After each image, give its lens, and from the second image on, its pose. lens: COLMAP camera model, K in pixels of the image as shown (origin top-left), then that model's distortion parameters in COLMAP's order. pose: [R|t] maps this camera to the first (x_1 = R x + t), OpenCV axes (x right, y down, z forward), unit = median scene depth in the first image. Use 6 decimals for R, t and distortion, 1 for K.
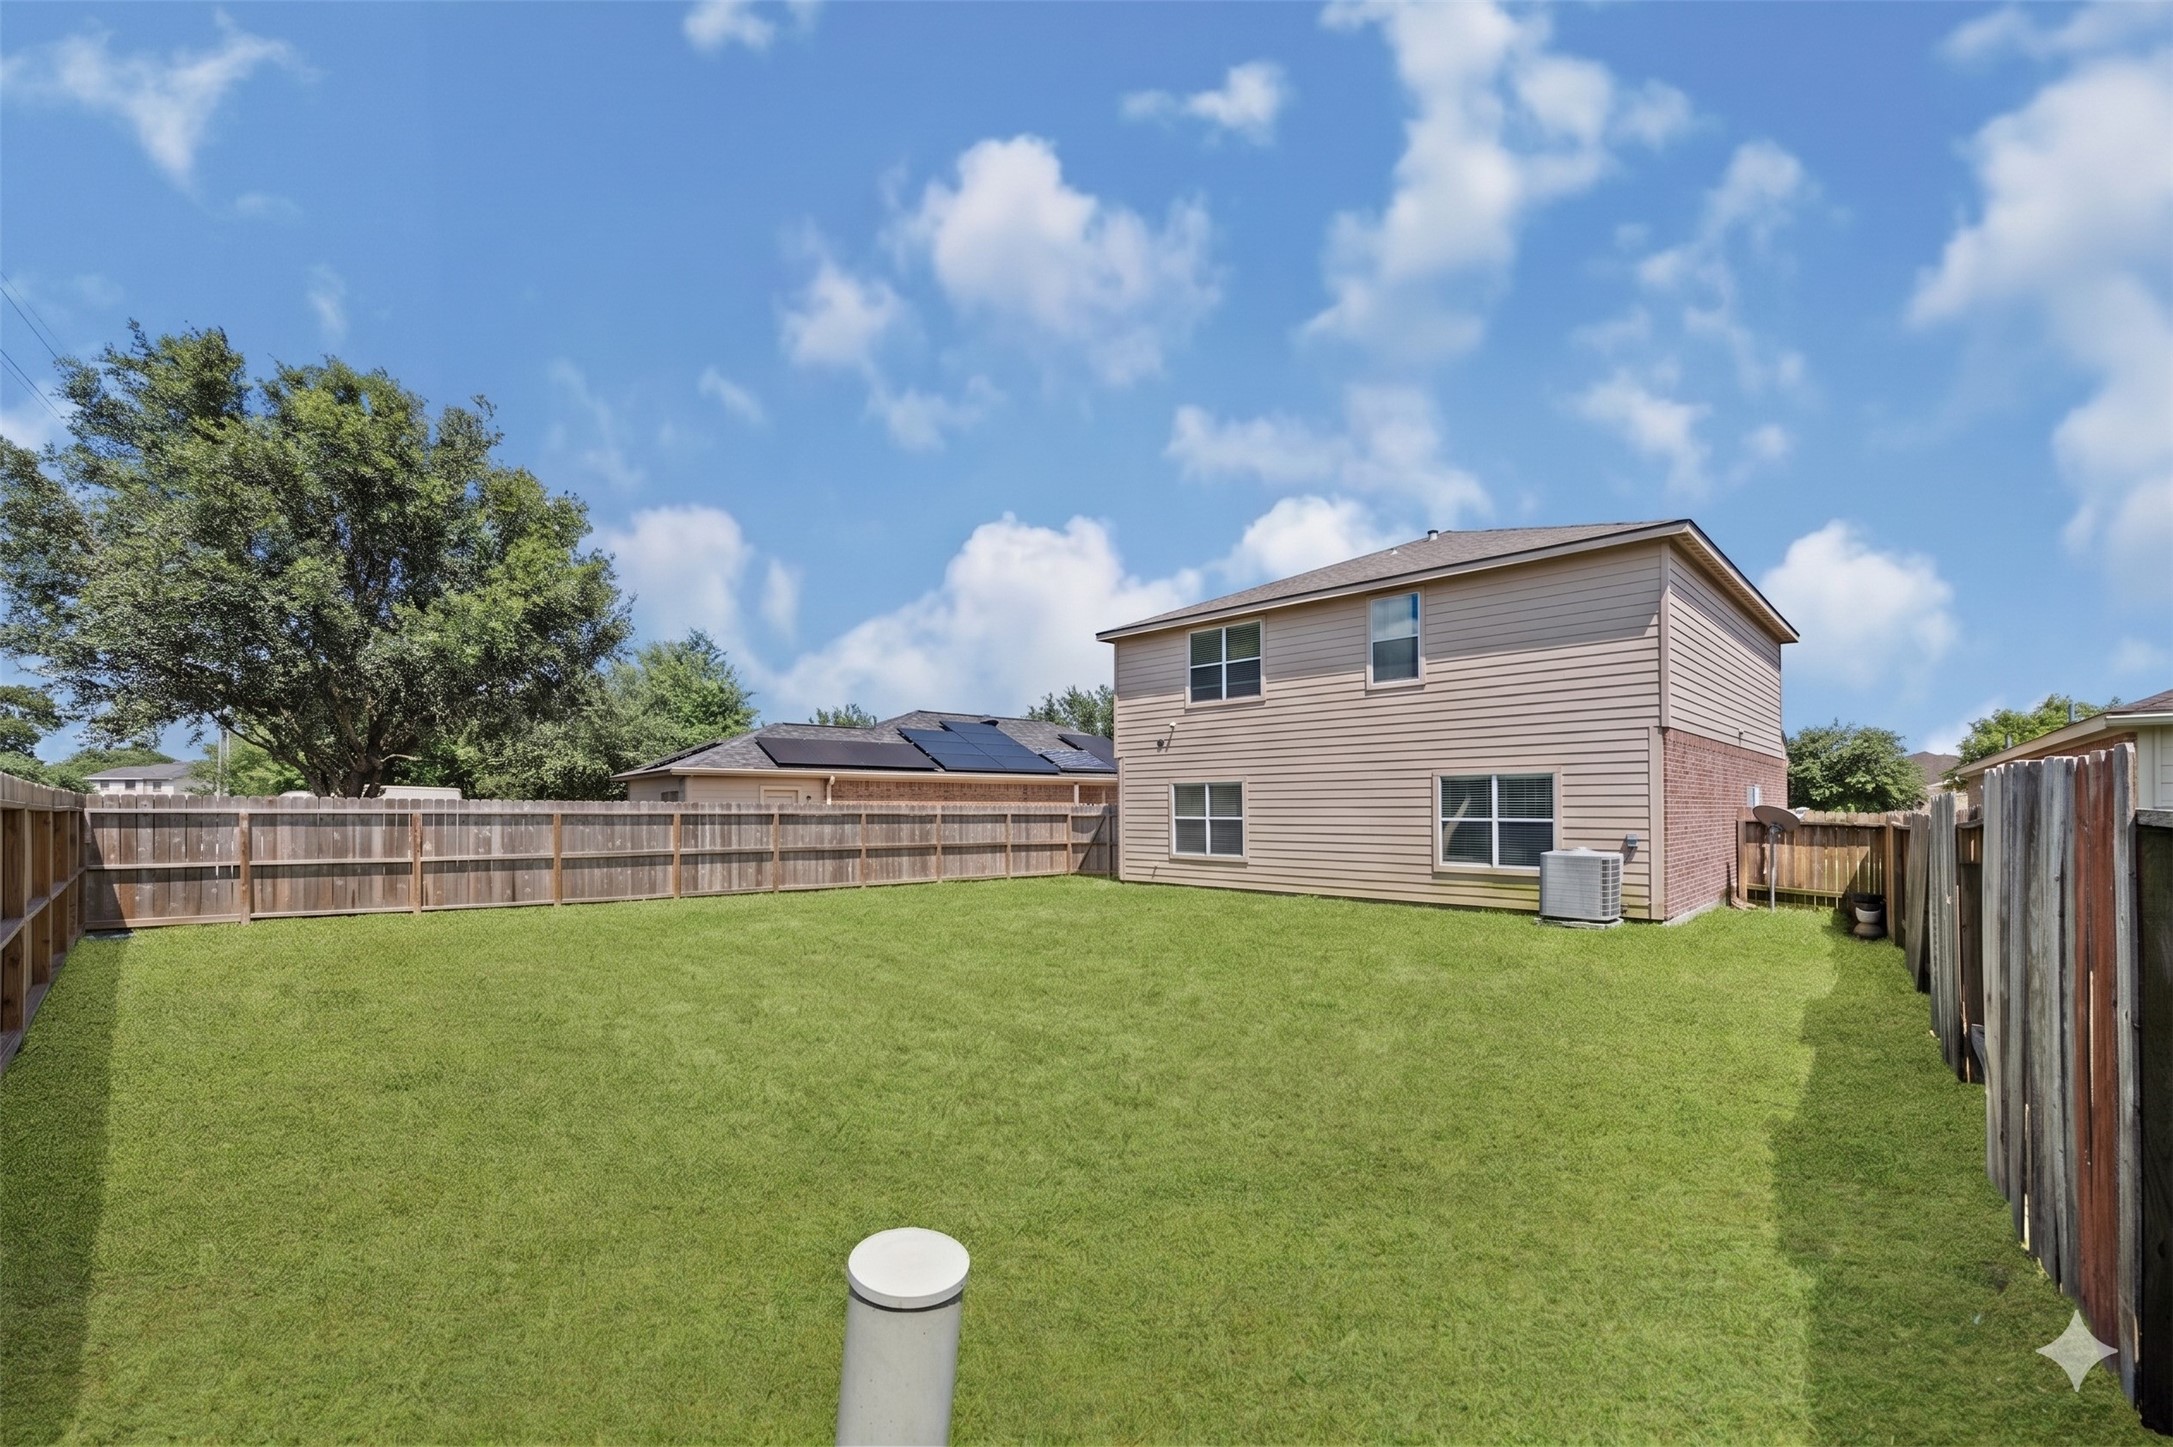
lens RADIAL K [[879.4, 0, 1080.6], [0, 879.4, 684.7], [0, 0, 1]] dist [0.001355, 0.000302]
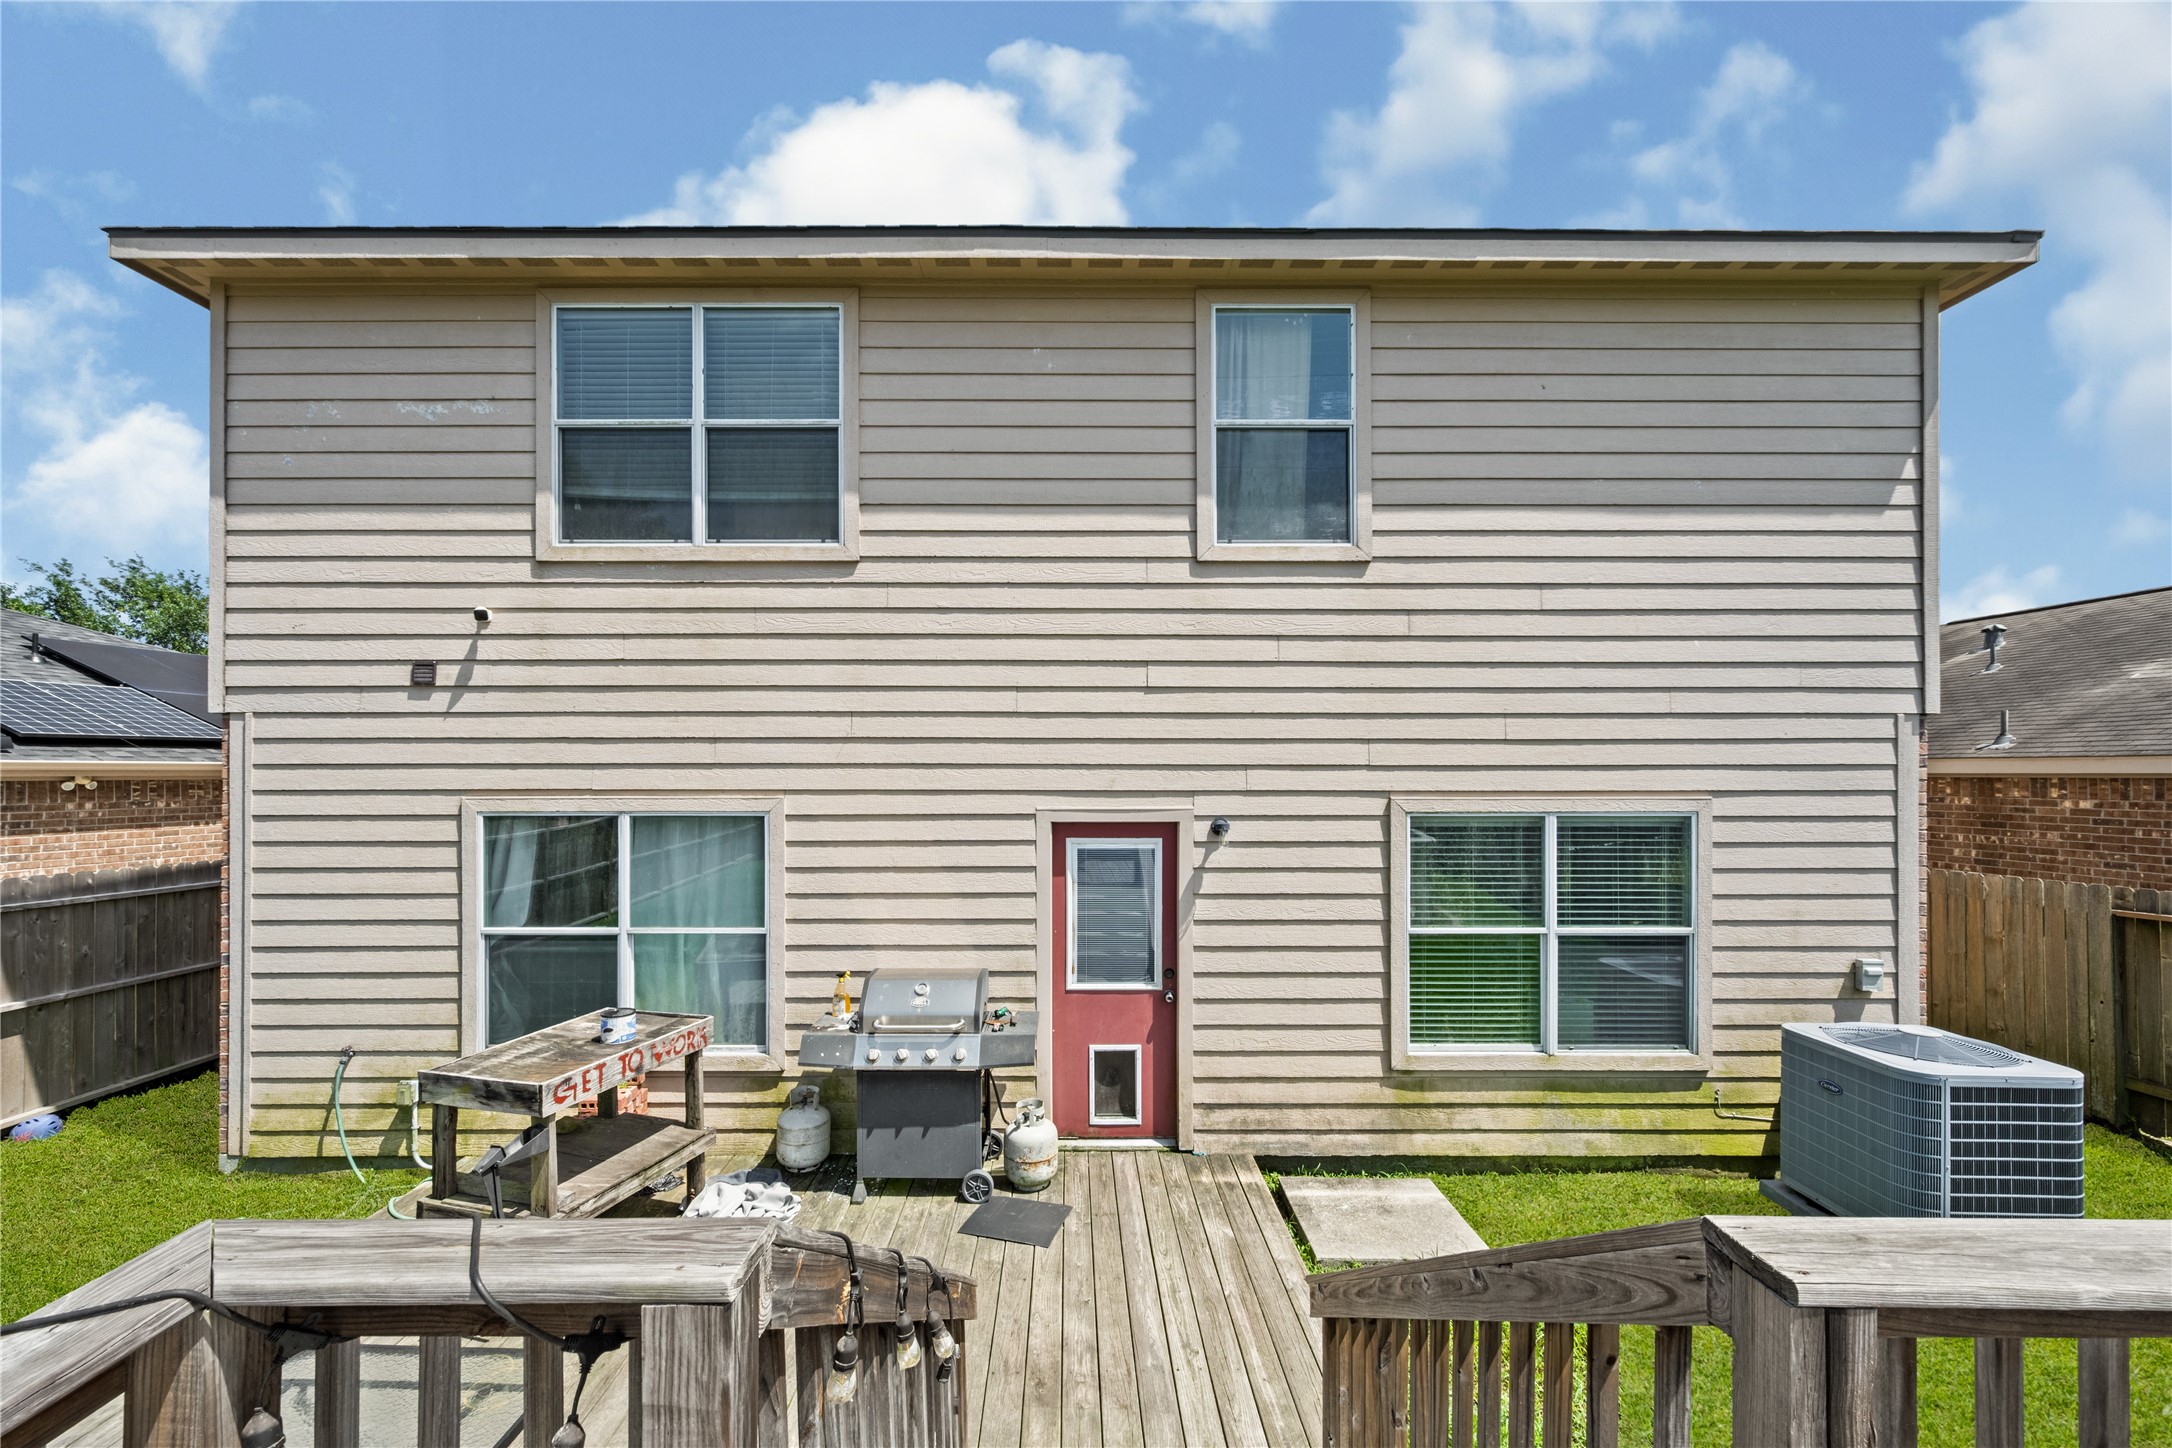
lens RADIAL K [[866.5, 0, 1080.9], [0, 866.5, 771.9], [0, 0, 1]] dist [0.001260, 0.000023]
pose [[0.696906, -0.004072, 0.717150, 0.042939], [-0.100600, 0.989542, 0.103378, 0.054264], [-0.710071, -0.144190, 0.689208, 0.733186]]
